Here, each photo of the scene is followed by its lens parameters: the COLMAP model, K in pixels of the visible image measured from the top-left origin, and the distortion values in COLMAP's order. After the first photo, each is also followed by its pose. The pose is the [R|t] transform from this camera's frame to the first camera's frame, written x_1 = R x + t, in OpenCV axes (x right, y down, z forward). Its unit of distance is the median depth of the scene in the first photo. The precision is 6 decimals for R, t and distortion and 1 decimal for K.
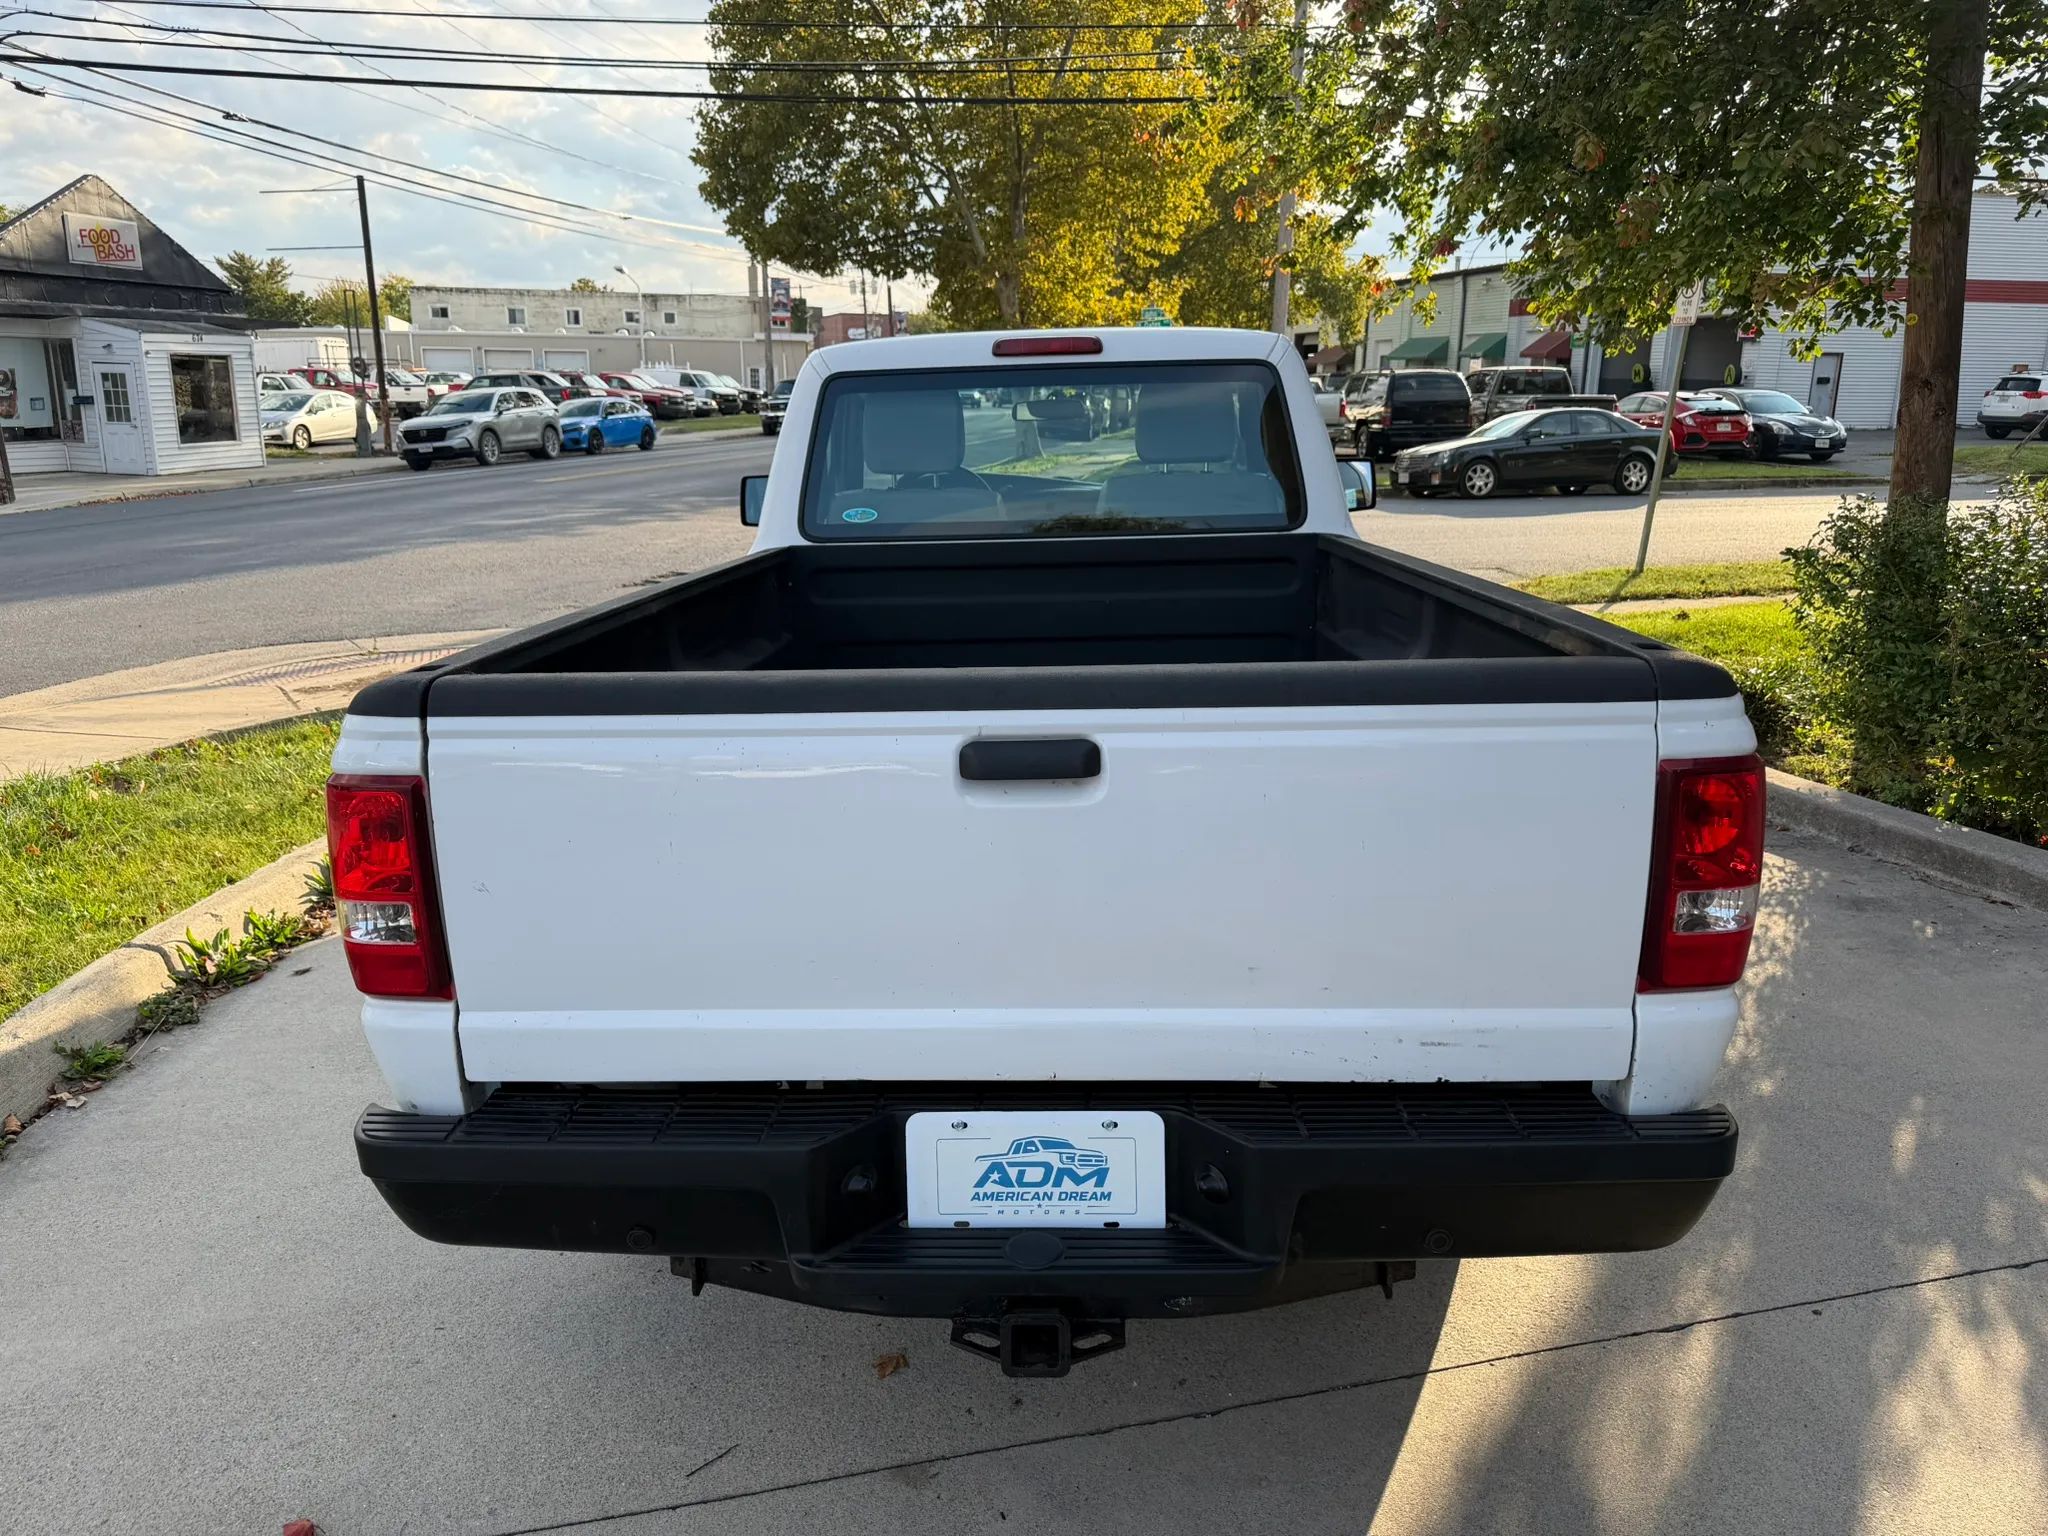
lens RADIAL K [[1450.1, 0, 1006.0], [0, 1450.1, 763.8], [0, 0, 1]] dist [0.031266, -0.043447]
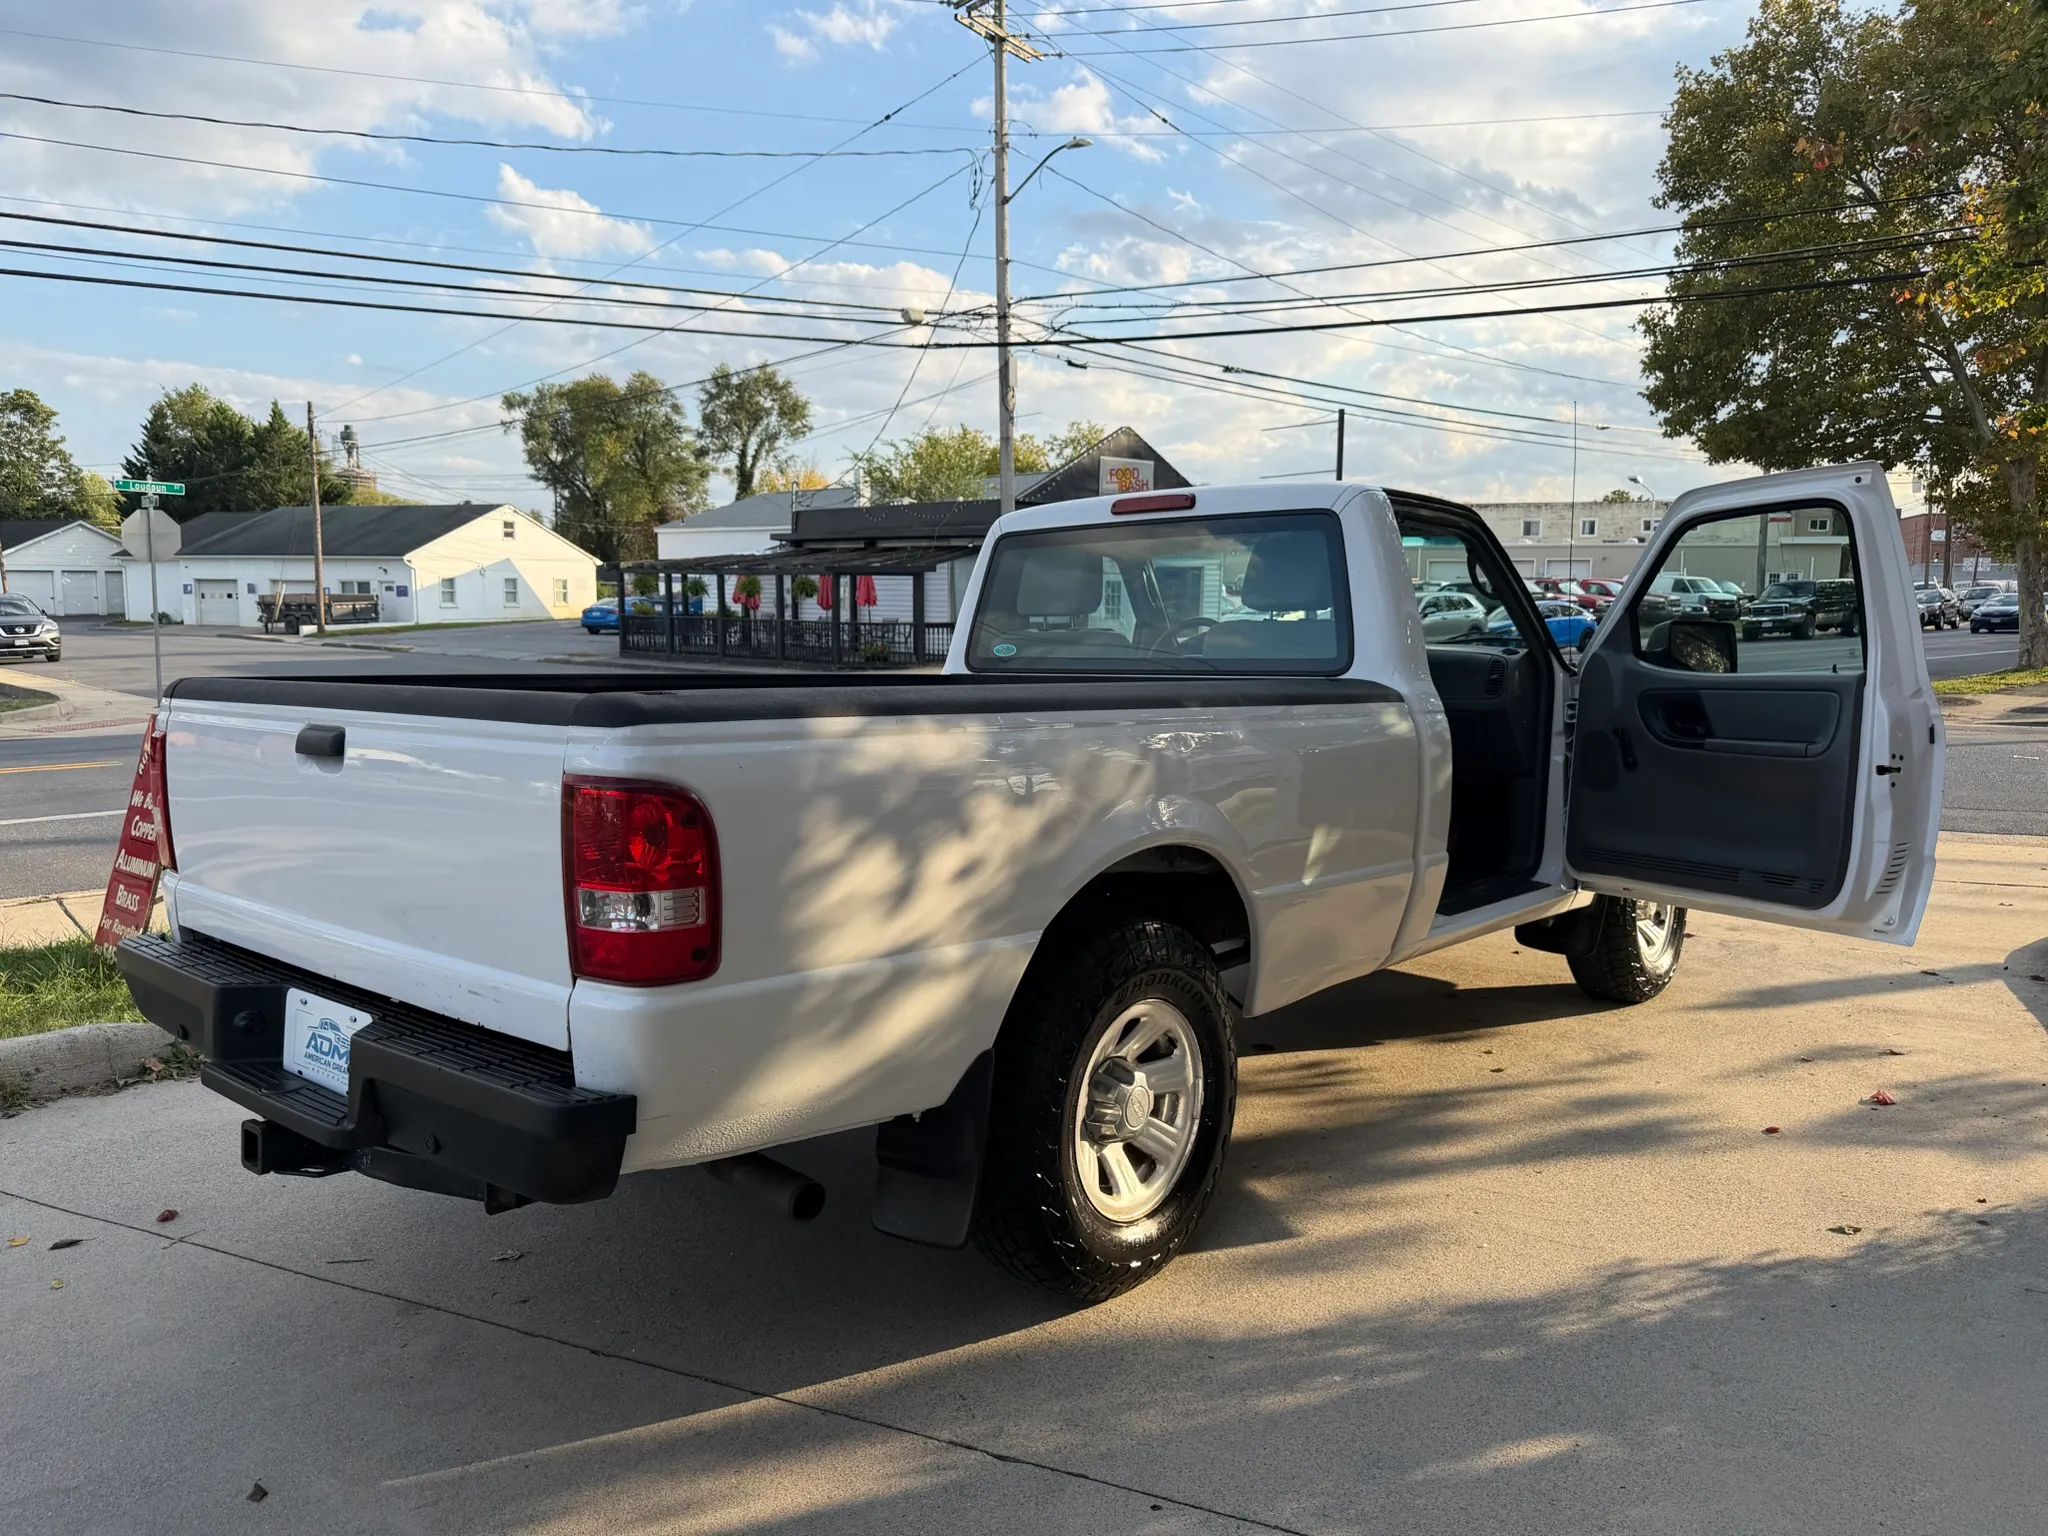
lens RADIAL K [[1450.1, 0, 1026.8], [0, 1450.1, 763.5], [0, 0, 1]] dist [0.031266, -0.043447]
pose [[0.790881, 0.069017, -0.608066, 0.602393], [-0.153066, 0.984347, -0.087360, 0.014679], [0.592519, 0.162166, 0.789065, 0.107927]]
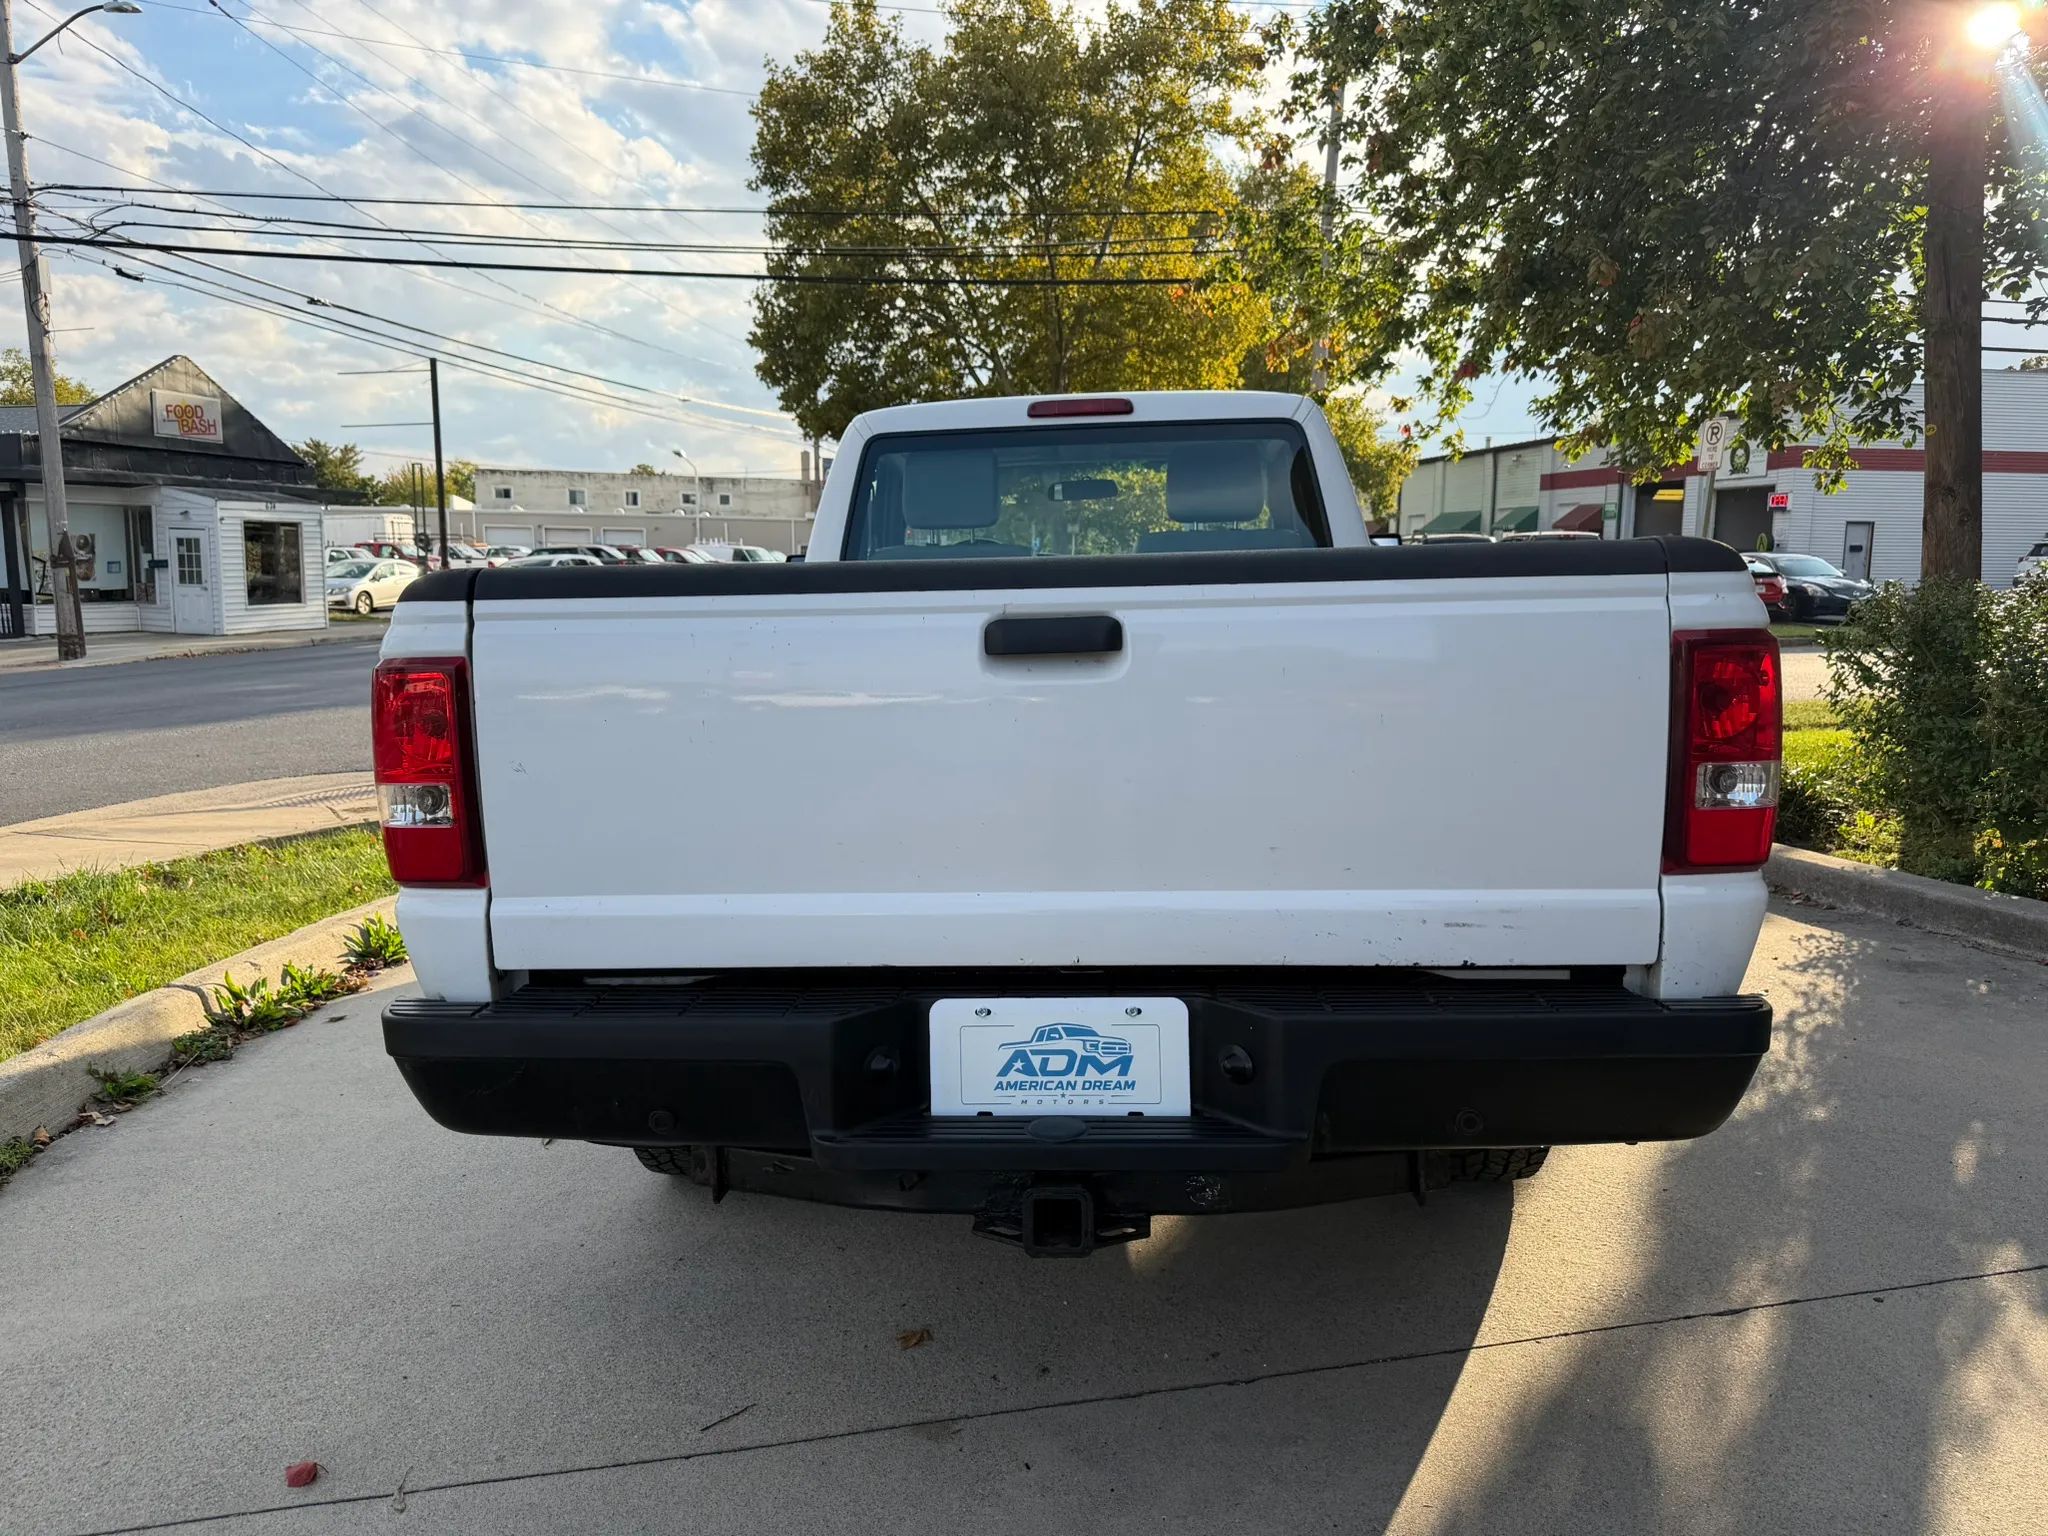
lens RADIAL K [[1450.1, 0, 1013.2], [0, 1450.1, 767.0], [0, 0, 1]] dist [0.031266, -0.043447]
pose [[0.999719, 0.001976, -0.023602, 0.005188], [-0.004700, 0.993248, -0.115911, 0.085485], [0.023213, 0.115990, 0.992979, -0.003807]]
